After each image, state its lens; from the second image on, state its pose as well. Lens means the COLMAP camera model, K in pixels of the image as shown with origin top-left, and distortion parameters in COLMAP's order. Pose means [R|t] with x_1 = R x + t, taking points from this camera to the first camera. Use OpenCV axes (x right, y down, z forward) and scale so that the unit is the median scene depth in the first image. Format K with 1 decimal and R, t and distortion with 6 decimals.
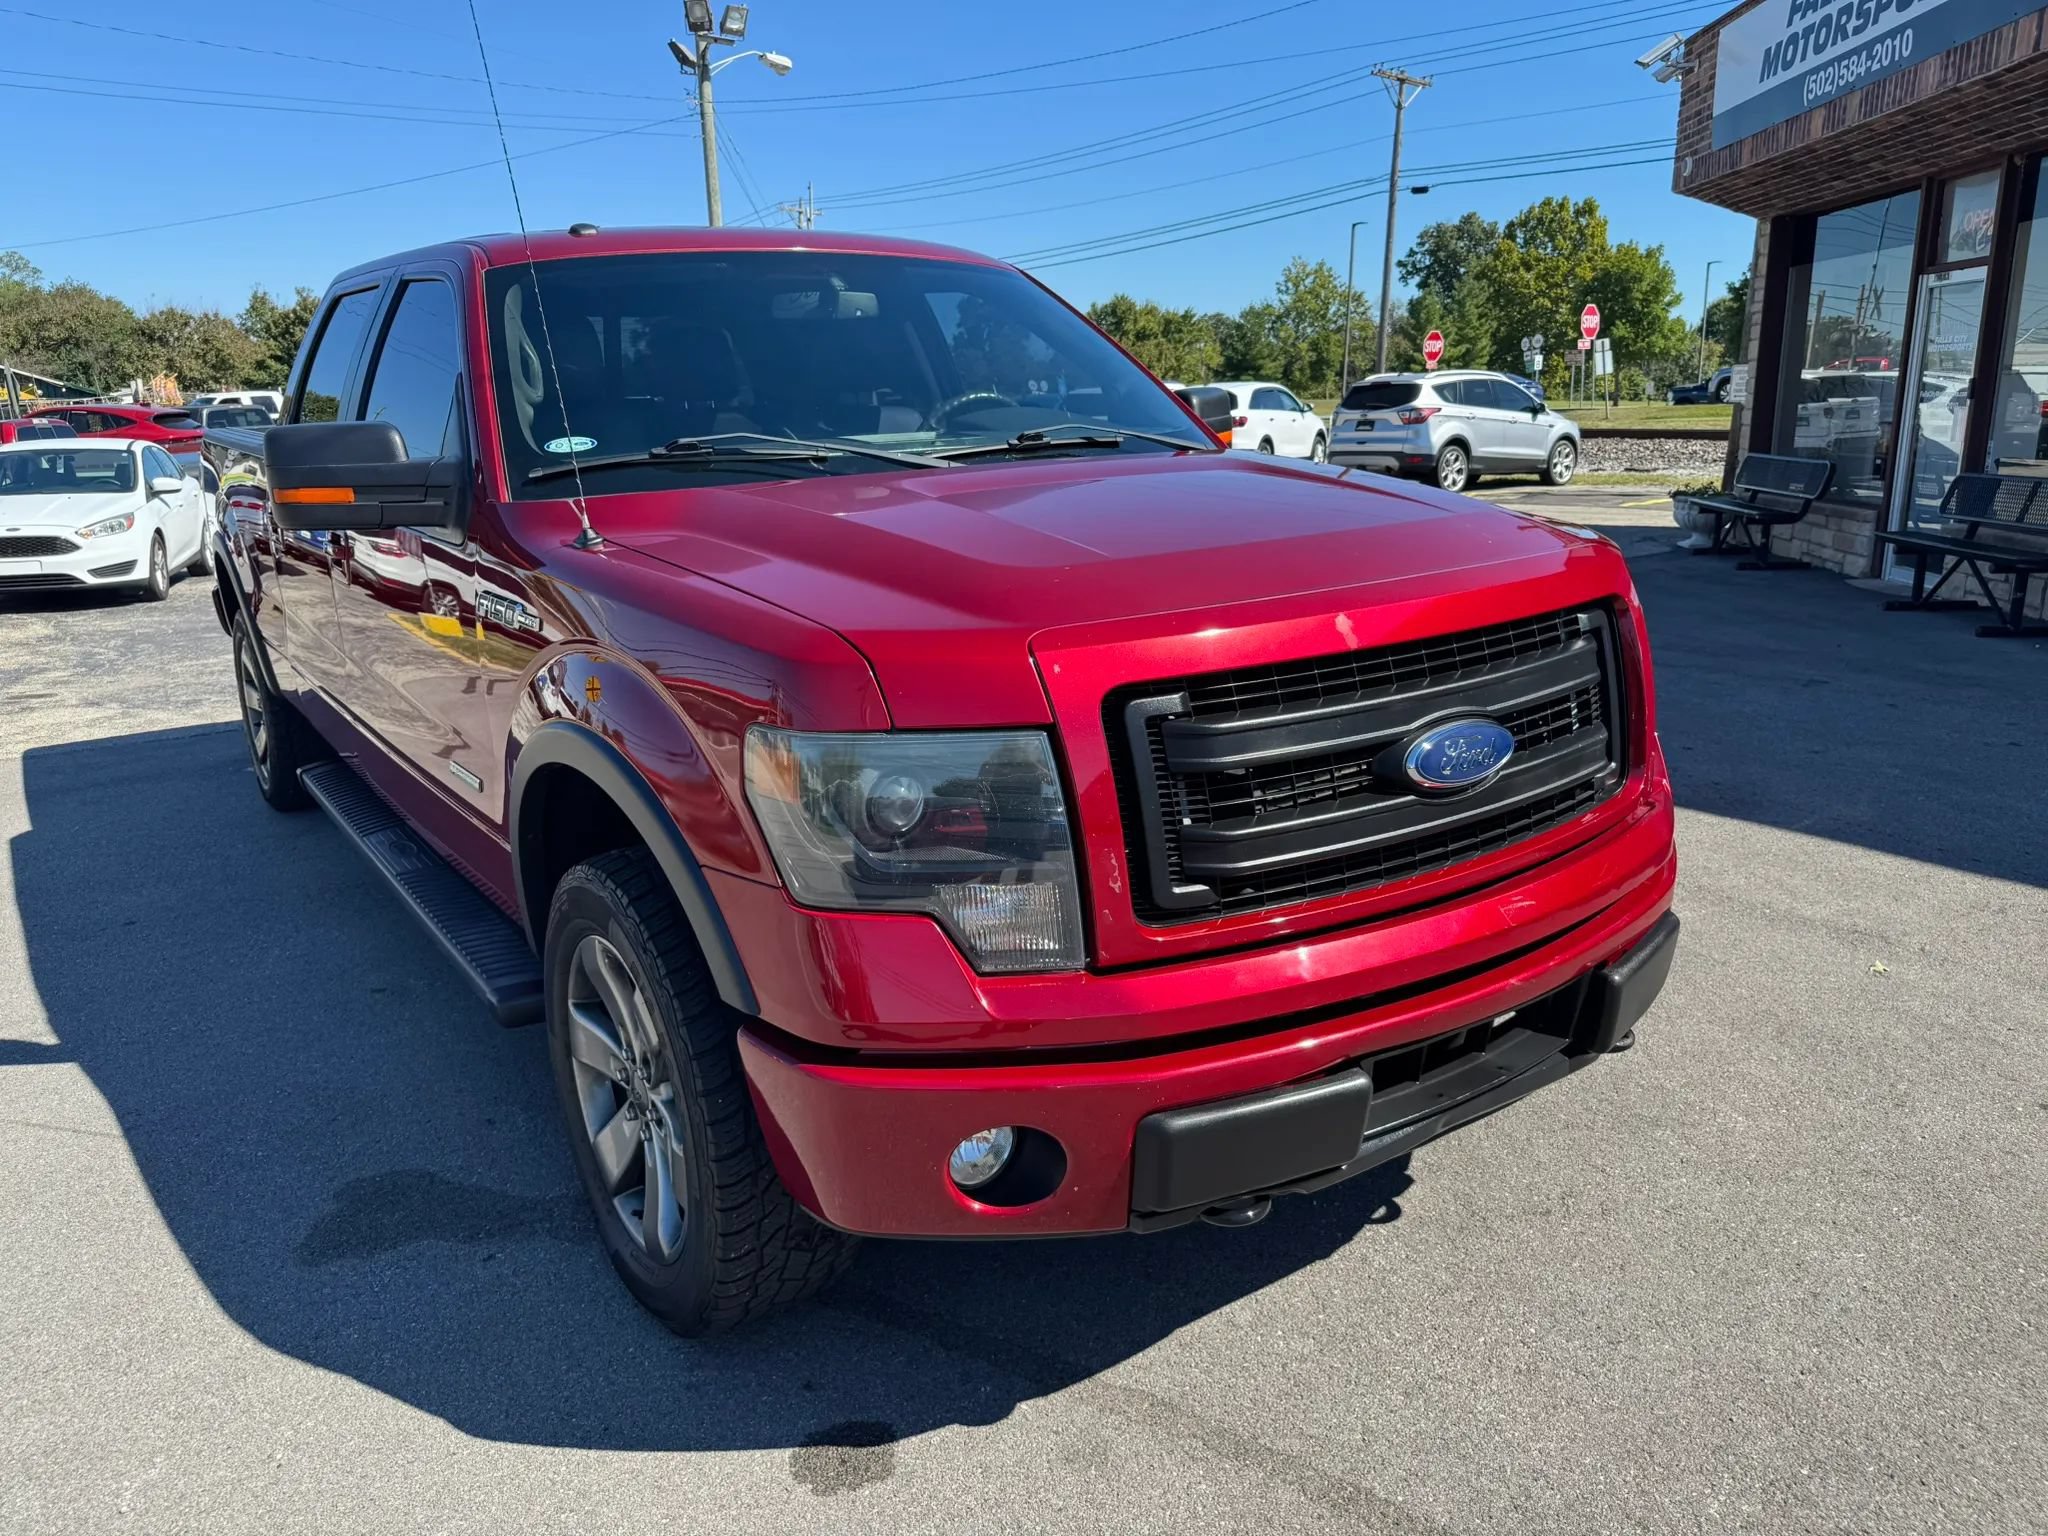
lens RADIAL K [[1469.5, 0, 1025.1], [0, 1469.5, 748.9], [0, 0, 1]] dist [-0.014152, 0.008686]
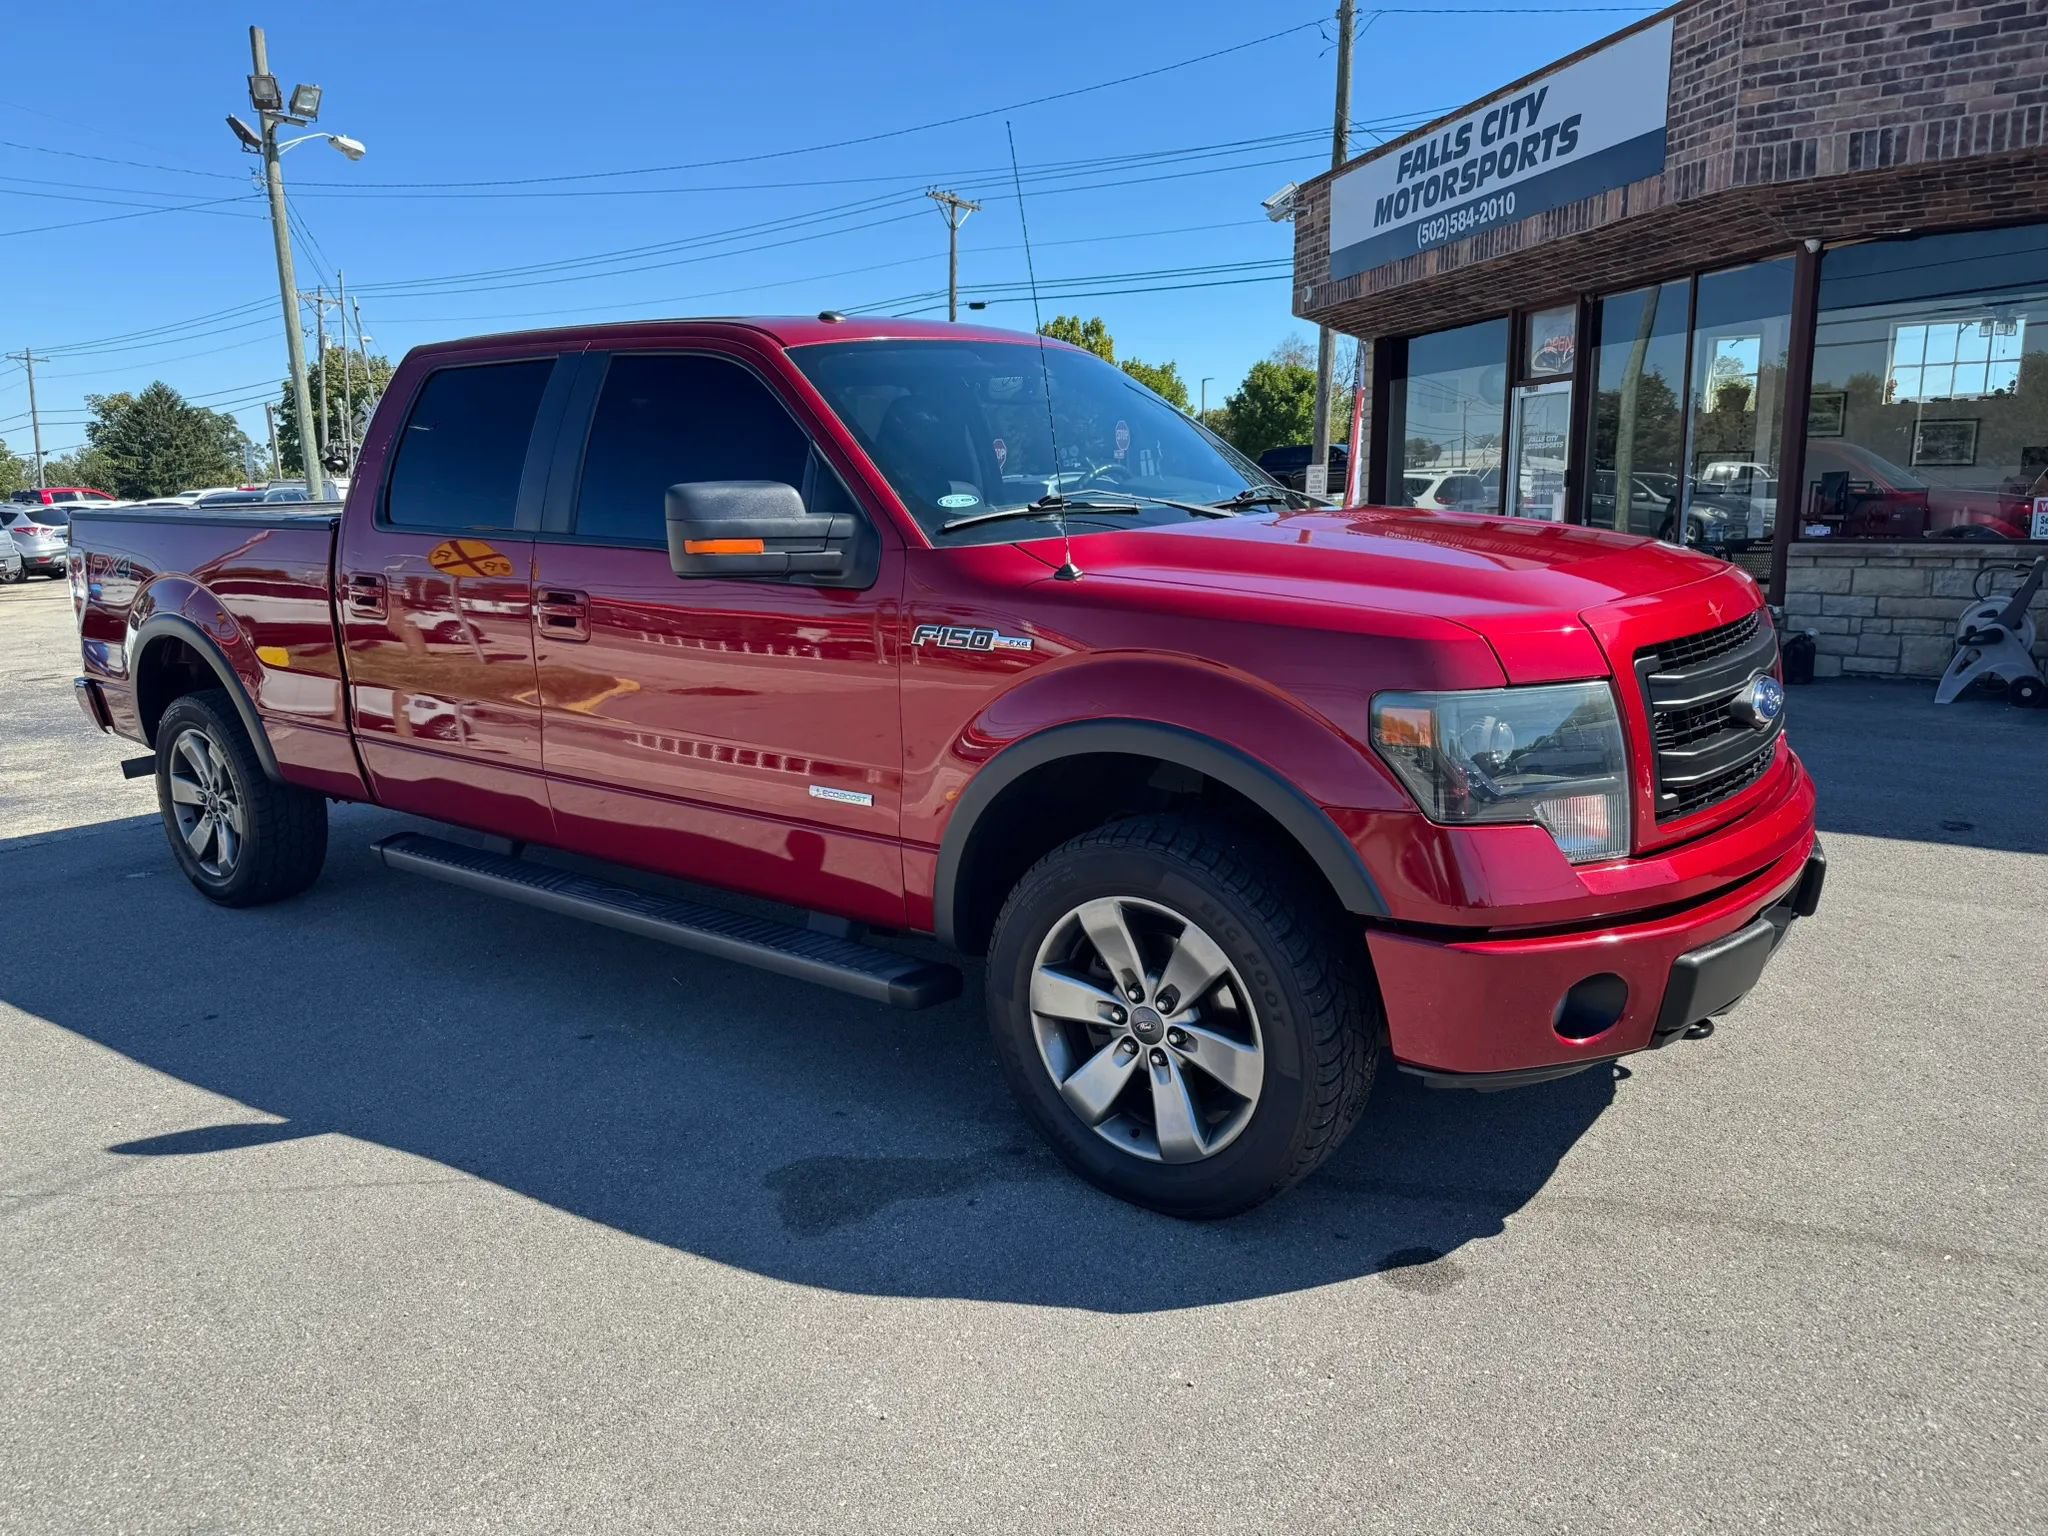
lens RADIAL K [[1452.8, 0, 1024.0], [0, 1452.8, 768.0], [0, 0, 1]] dist [0.012827, -0.017385]
pose [[0.952075, -0.057608, 0.300390, -0.176128], [0.073149, 0.996488, -0.040742, 0.016181], [-0.296988, 0.060763, 0.952946, -0.028759]]
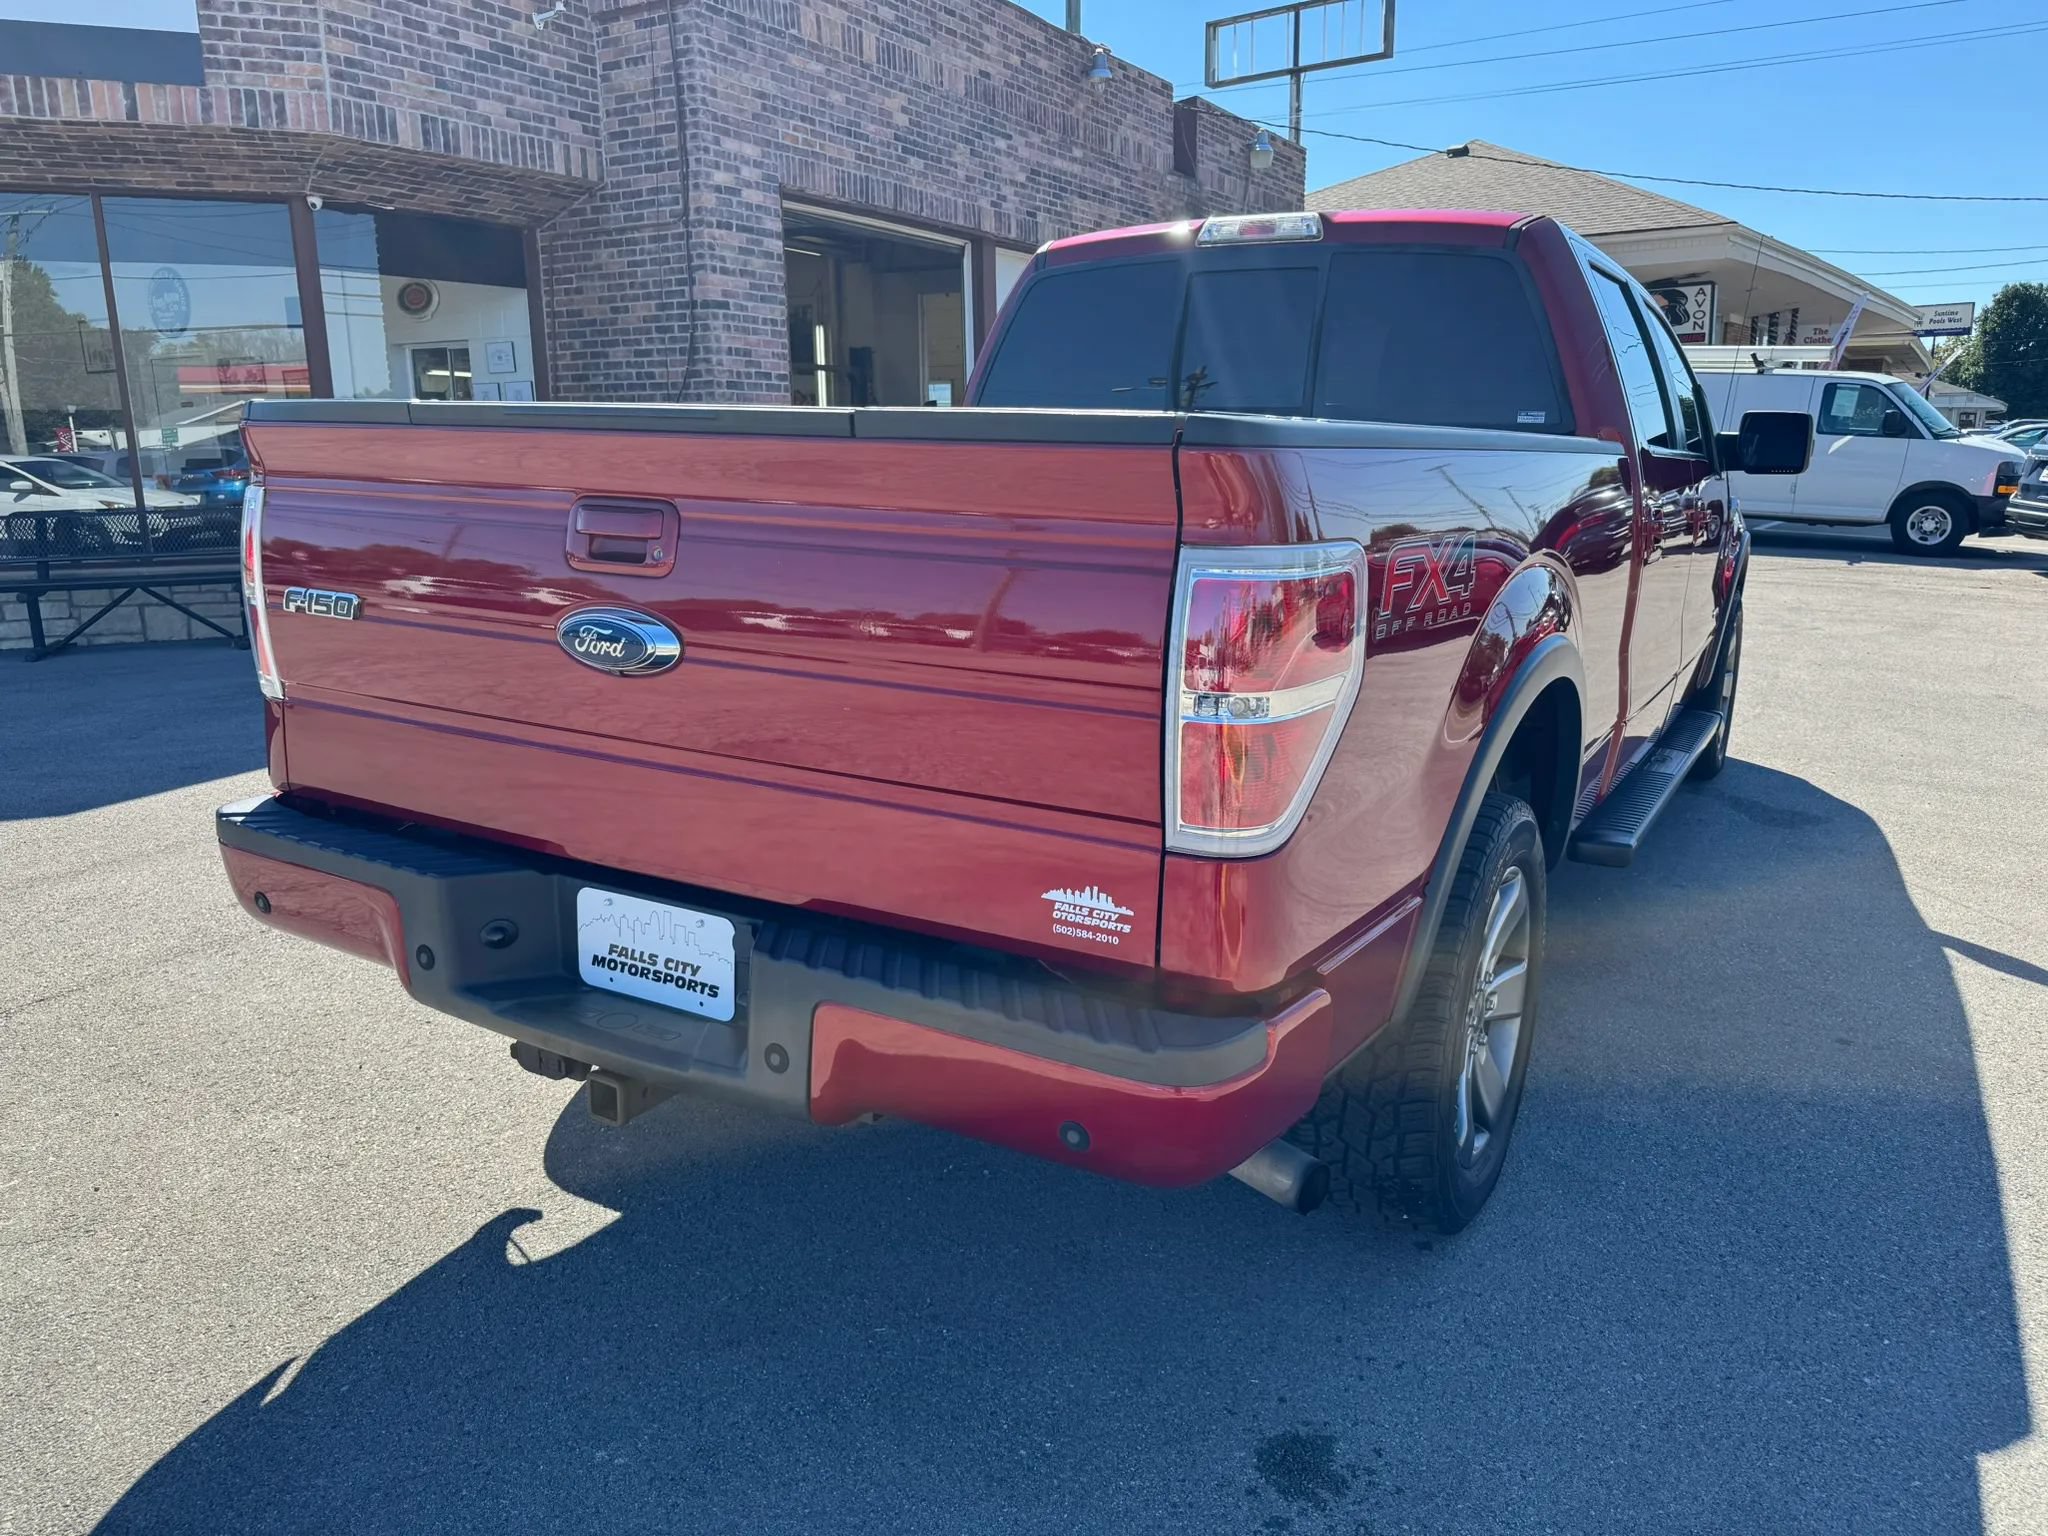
lens RADIAL K [[1460.6, 0, 1031.0], [0, 1460.6, 763.1], [0, 0, 1]] dist [0.005576, -0.009232]
pose [[-0.411363, -0.182528, 0.893008, -0.503524], [0.222836, 0.929873, 0.292712, -0.156970], [-0.883813, 0.319405, -0.341842, 0.729666]]
